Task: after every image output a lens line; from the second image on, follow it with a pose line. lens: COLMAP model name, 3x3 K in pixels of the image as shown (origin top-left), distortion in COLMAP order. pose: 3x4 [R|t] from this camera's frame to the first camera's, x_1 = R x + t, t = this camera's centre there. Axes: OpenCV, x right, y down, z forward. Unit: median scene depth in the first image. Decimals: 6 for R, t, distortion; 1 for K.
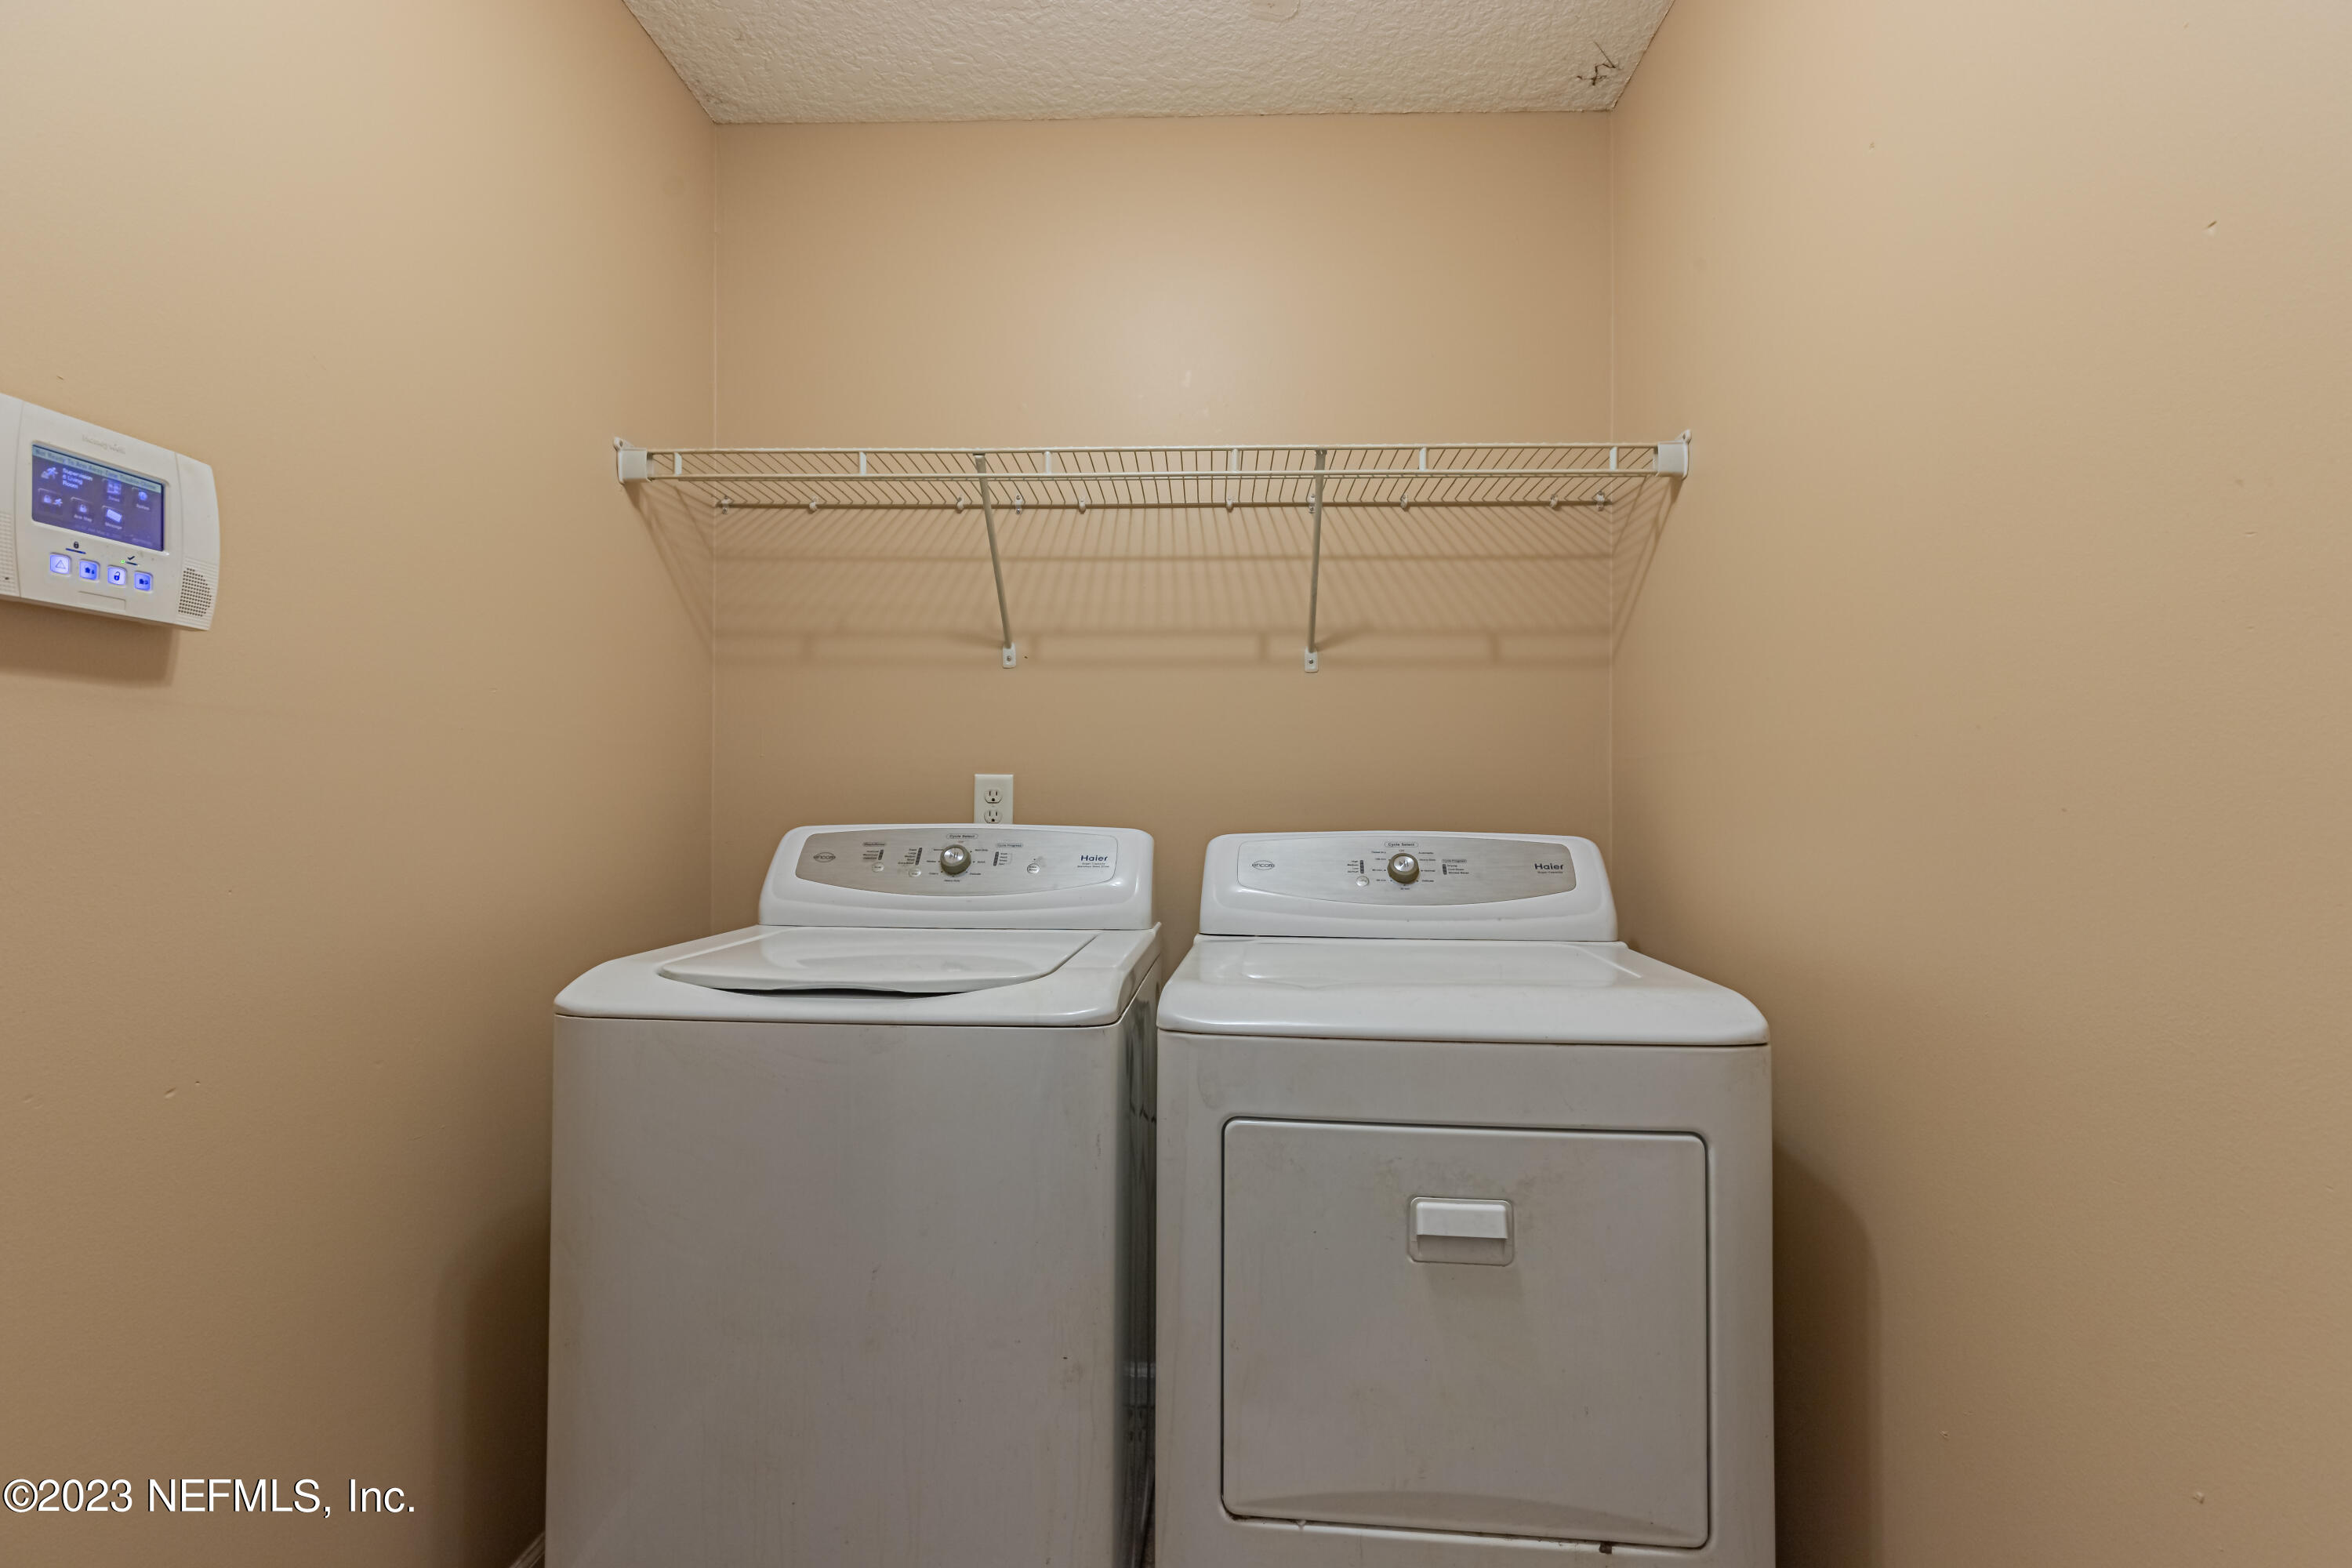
lens RADIAL K [[1059.2, 0, 1186.1], [0, 1059.2, 790.6], [0, 0, 1]] dist [0.016927, -0.004991]
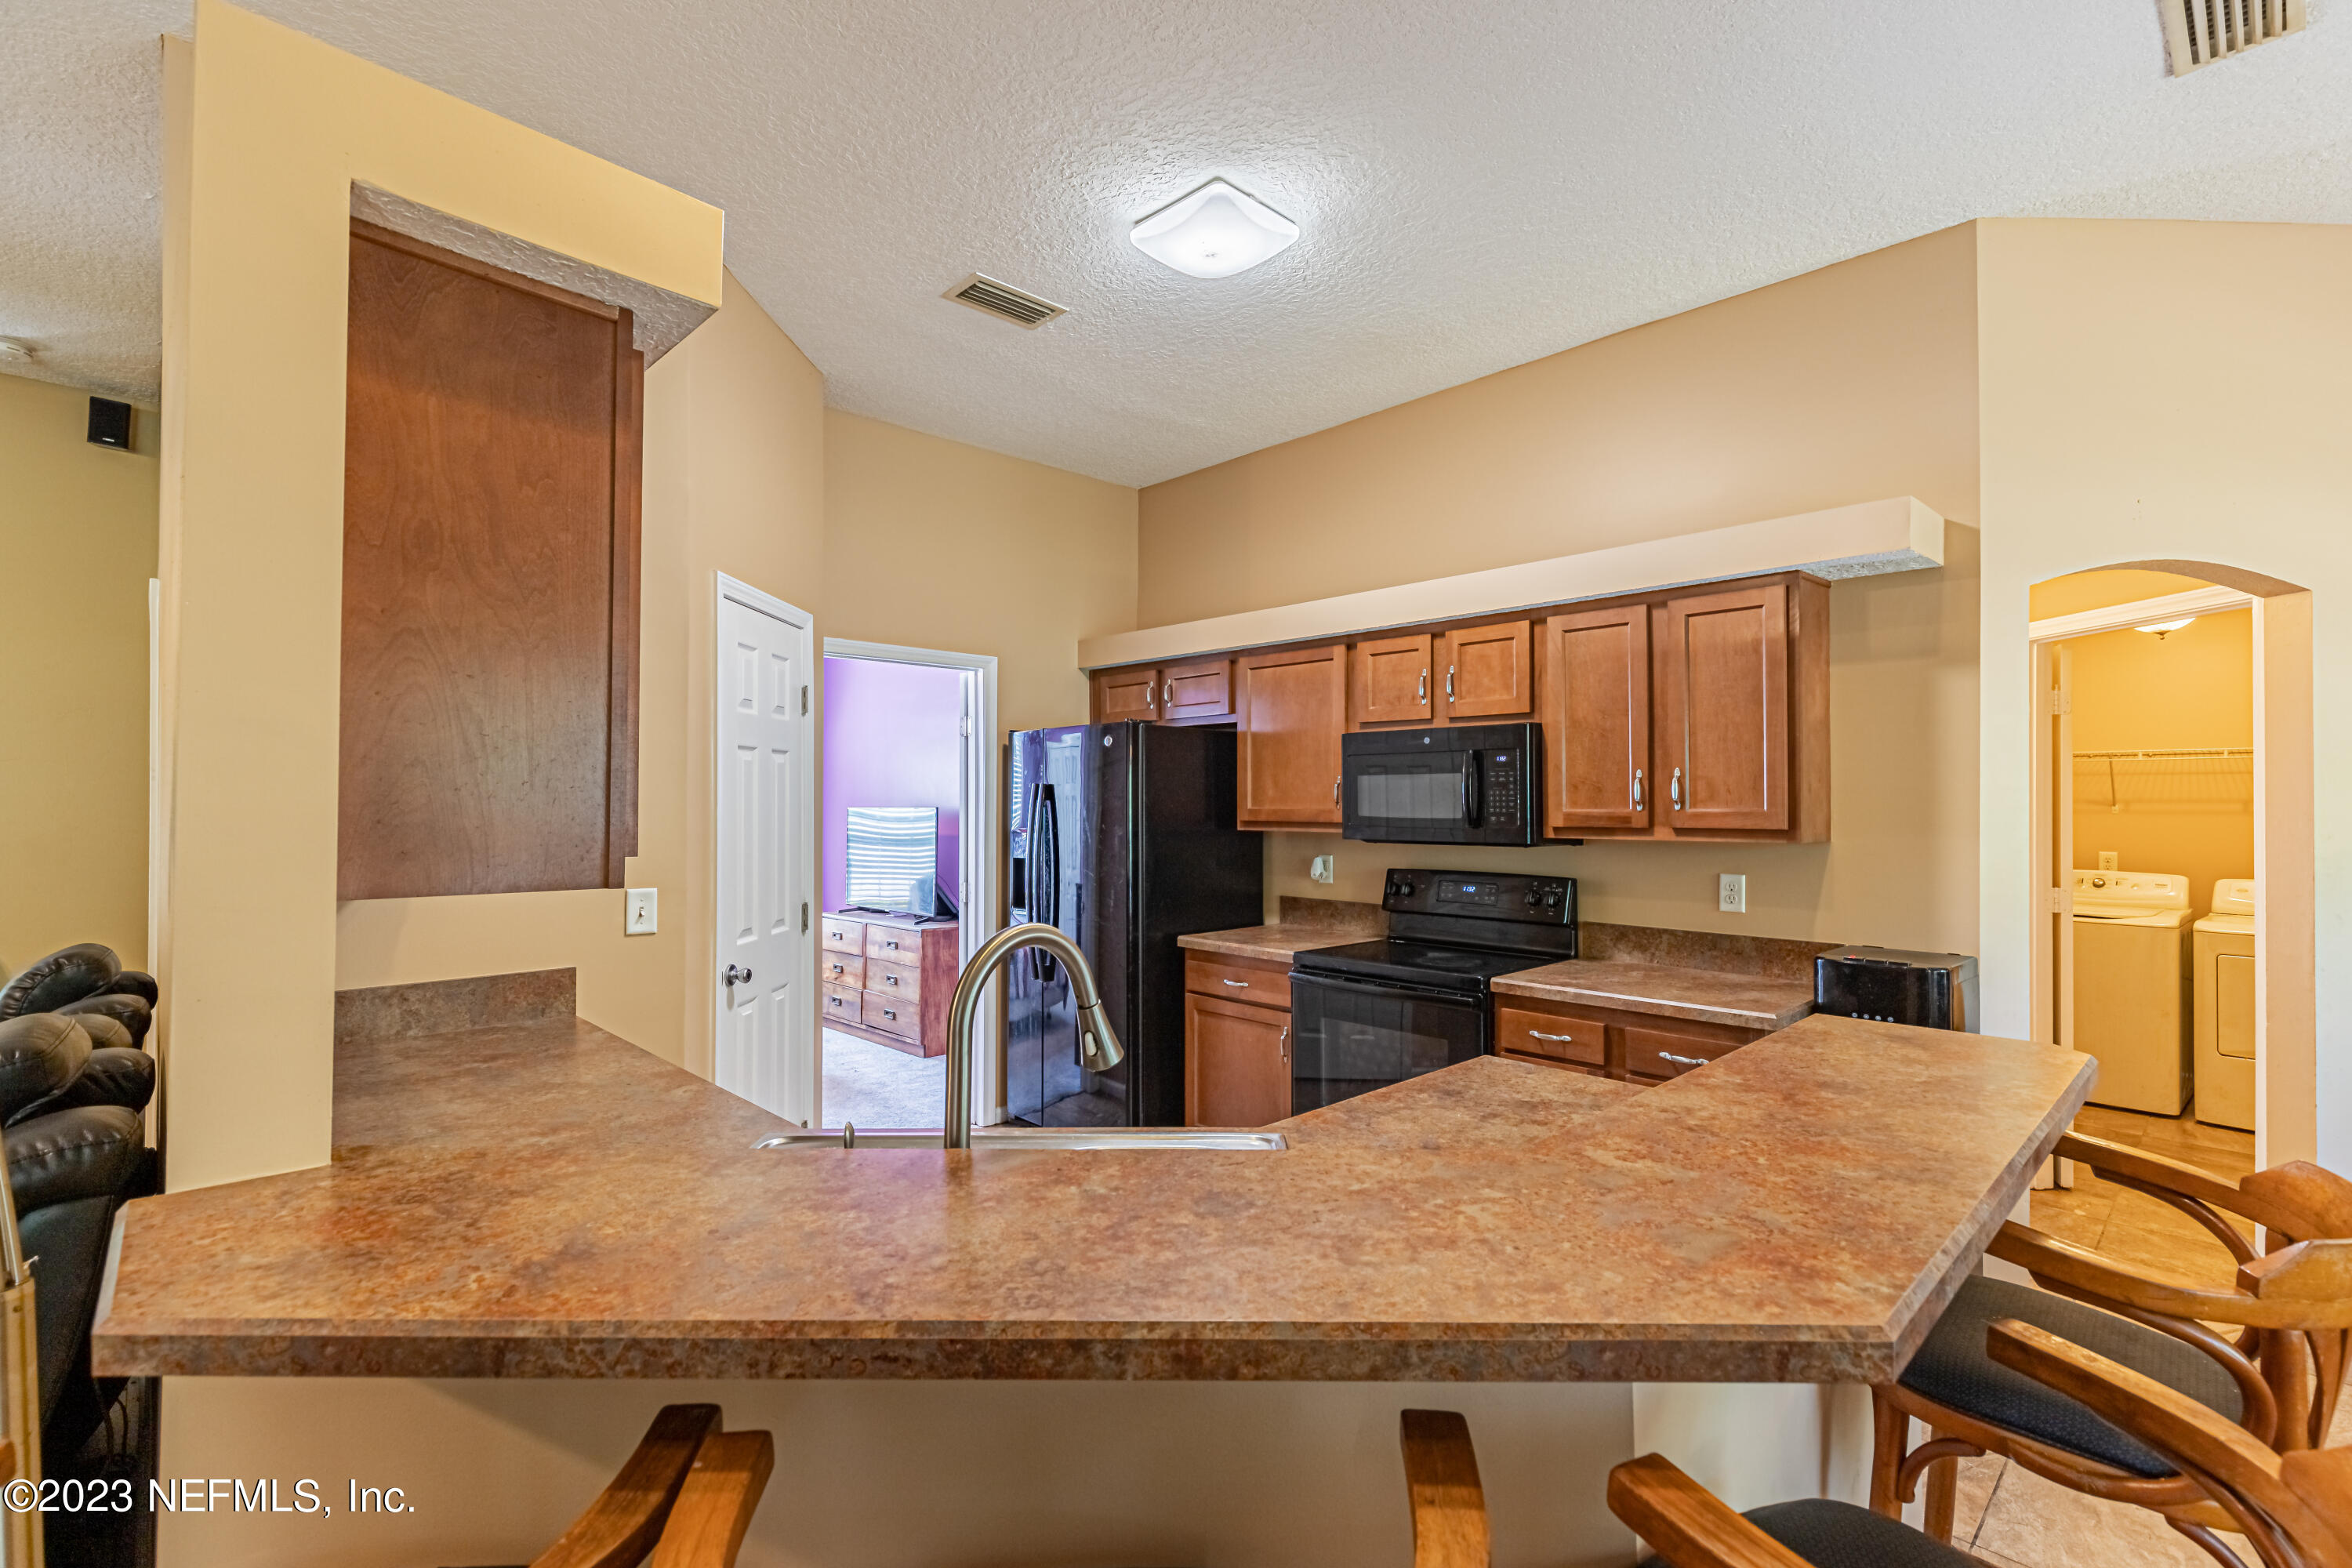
lens RADIAL K [[1059.2, 0, 1186.1], [0, 1059.2, 790.6], [0, 0, 1]] dist [0.016927, -0.004991]
pose [[0.719277, -0.003700, -0.694713, 0.030307], [0.006297, 0.999979, 0.001194, -0.210756], [0.694695, -0.005234, 0.719286, -2.891783]]
